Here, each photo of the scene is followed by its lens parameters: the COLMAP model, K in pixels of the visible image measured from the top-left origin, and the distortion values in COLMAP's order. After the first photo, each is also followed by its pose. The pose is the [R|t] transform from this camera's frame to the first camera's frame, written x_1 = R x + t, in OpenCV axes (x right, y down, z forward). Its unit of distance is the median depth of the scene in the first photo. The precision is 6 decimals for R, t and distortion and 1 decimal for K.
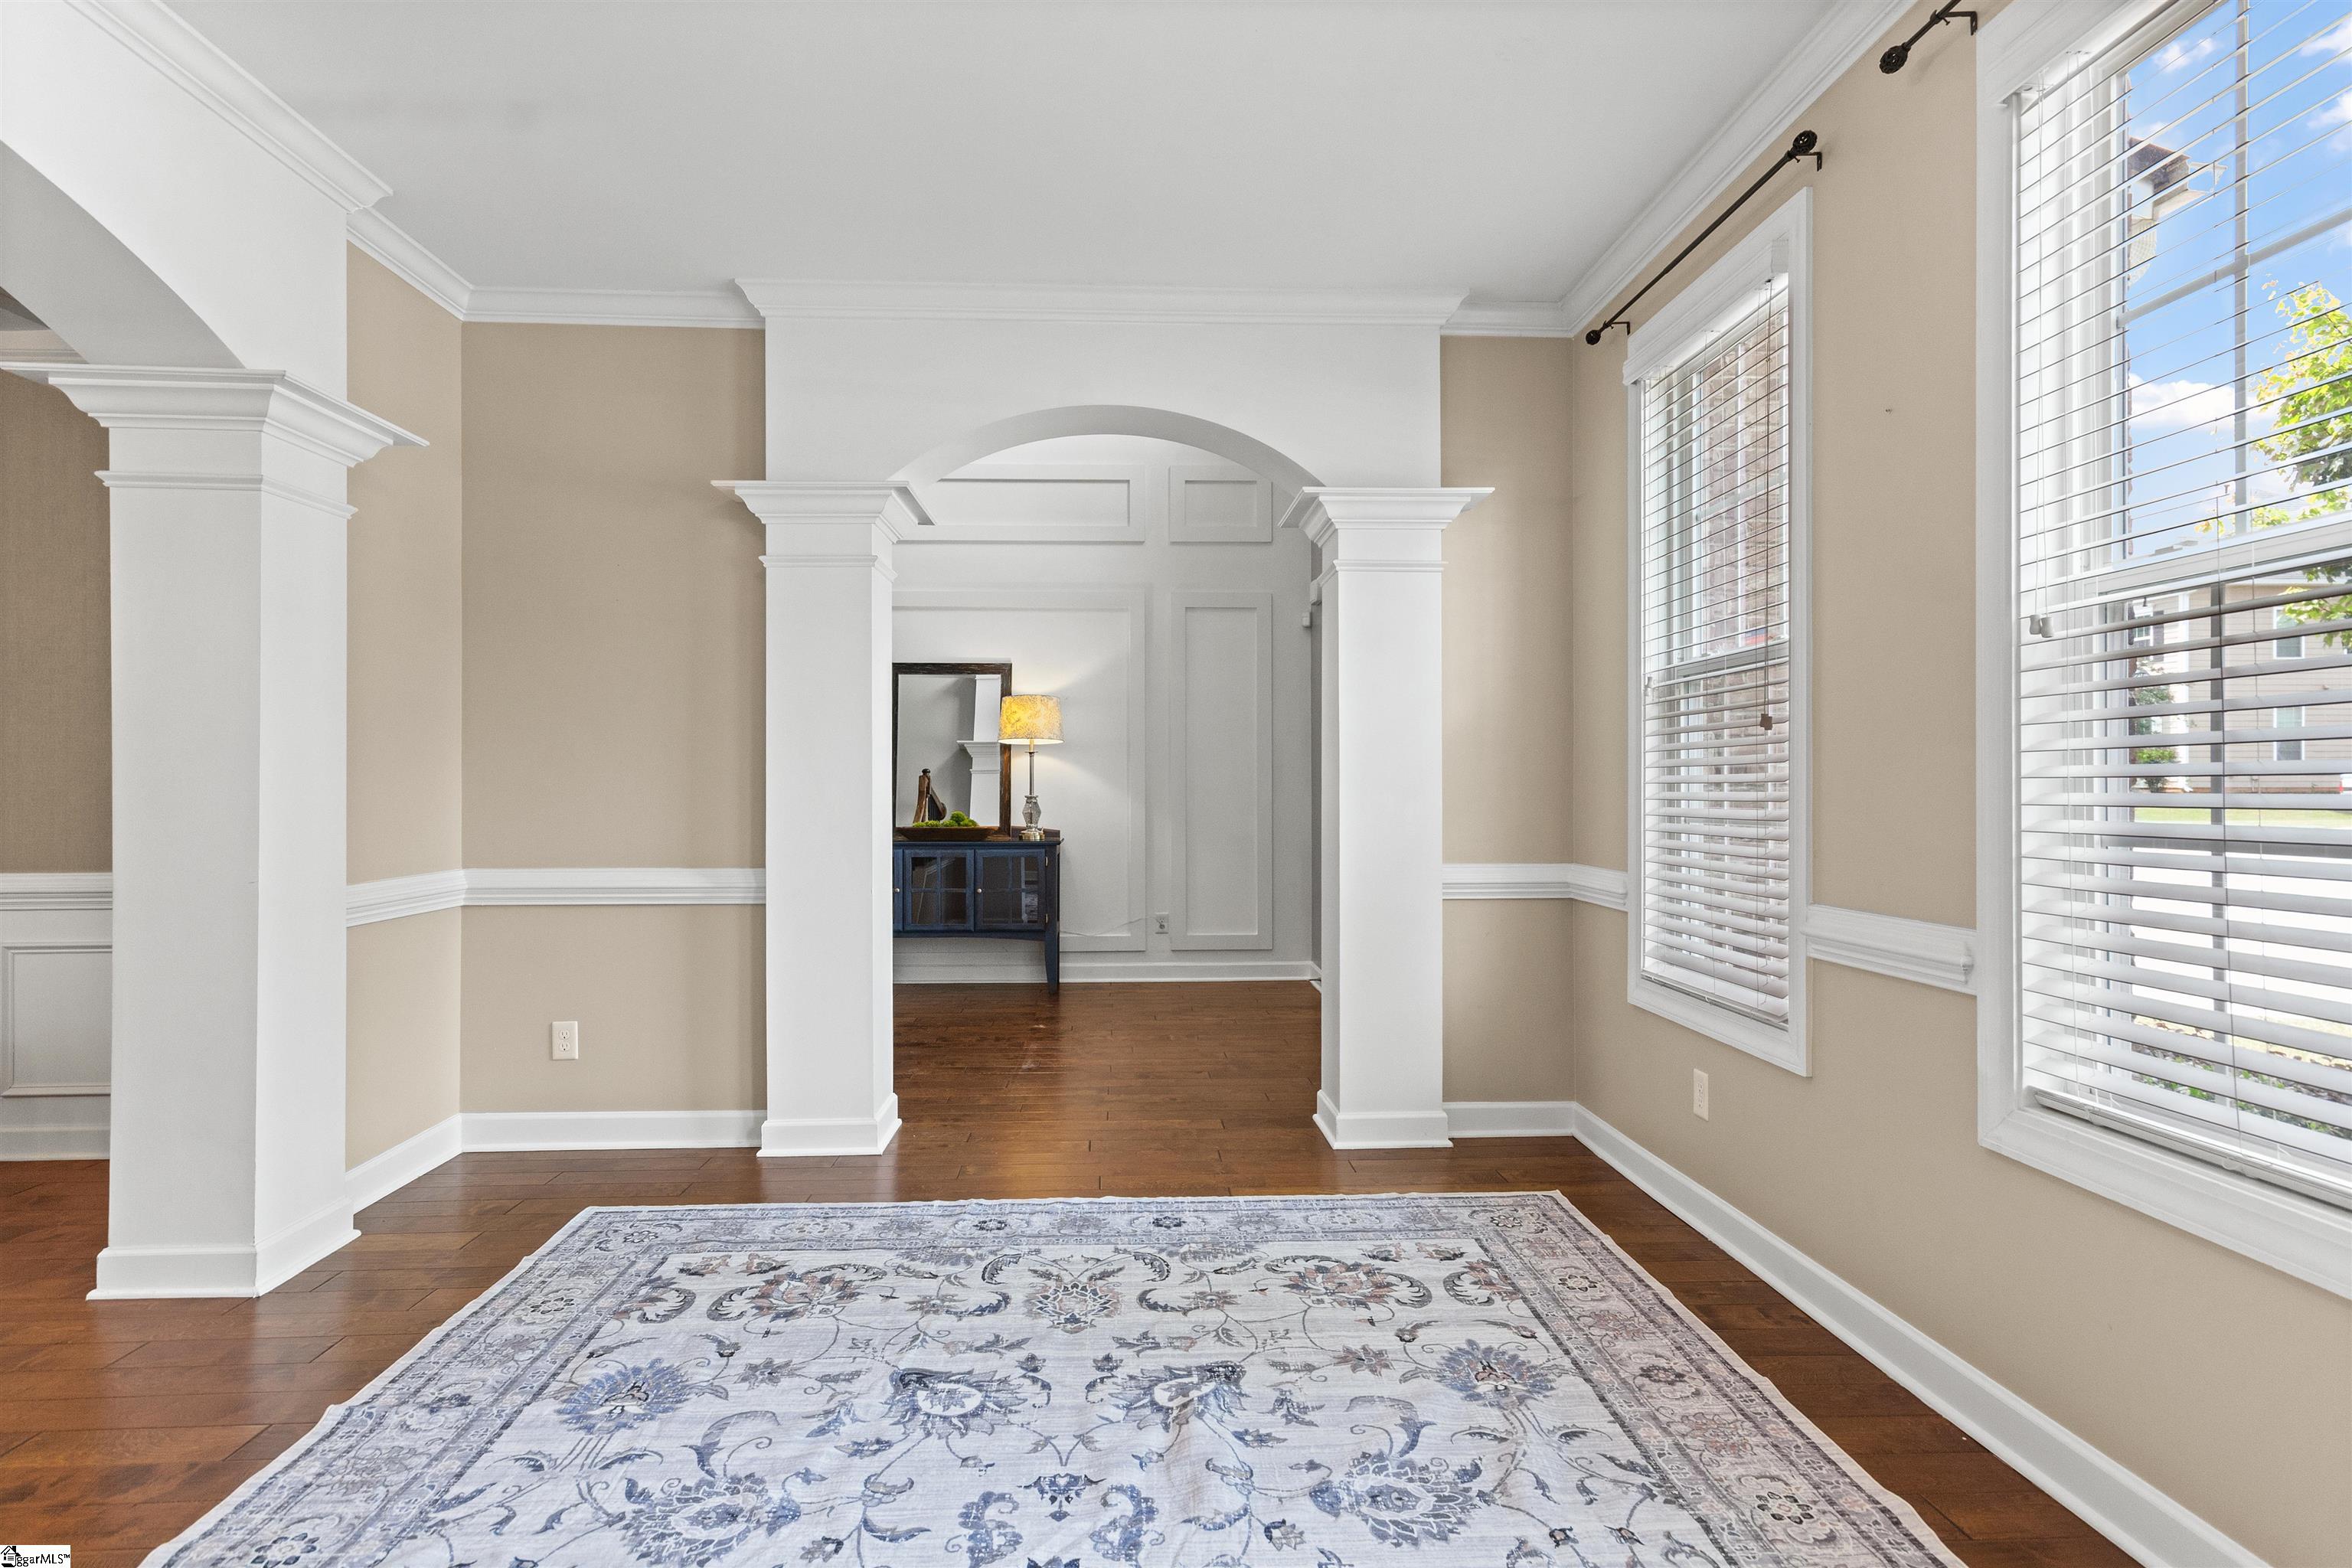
lens RADIAL K [[1275.6, 0, 1183.3], [0, 1275.6, 792.7], [0, 0, 1]] dist [0.005293, 0.000590]
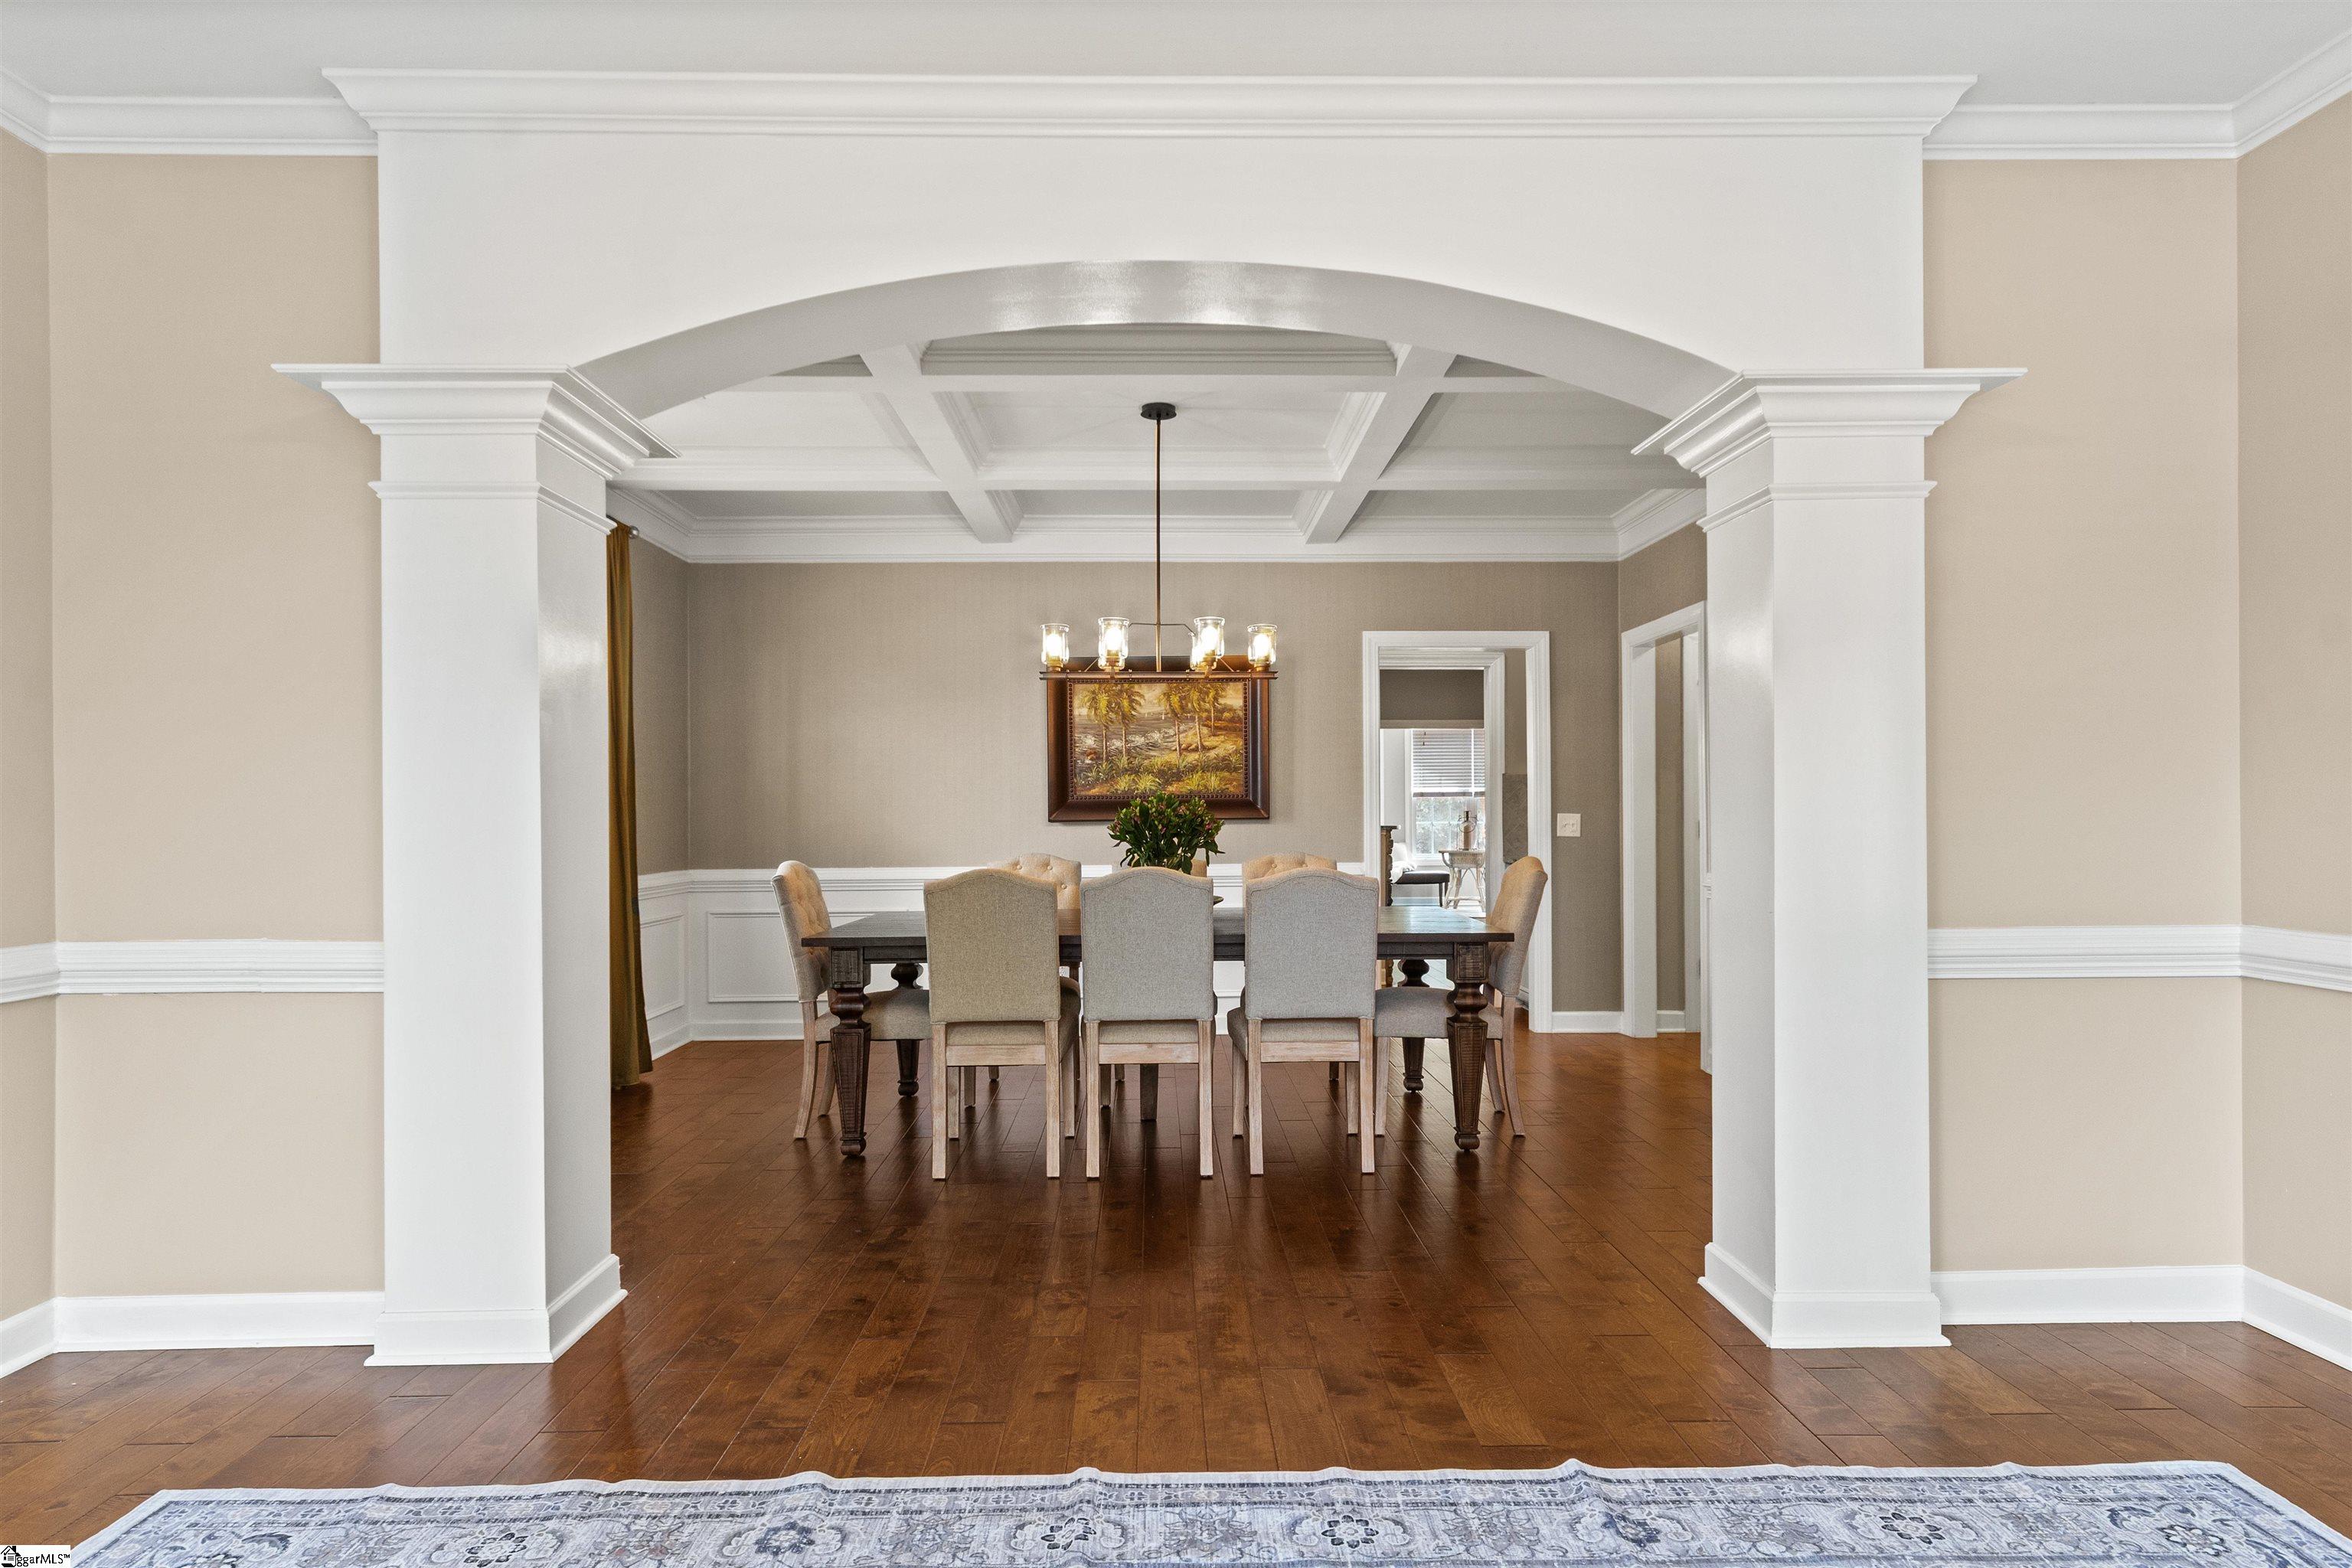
lens RADIAL K [[1275.6, 0, 1162.3], [0, 1275.6, 810.8], [0, 0, 1]] dist [0.005293, 0.000590]
pose [[-0.041551, 0.005652, -0.999120, 0.244753], [0.000718, 0.999984, 0.005628, -0.011887], [0.999136, -0.000483, -0.041554, 0.587423]]
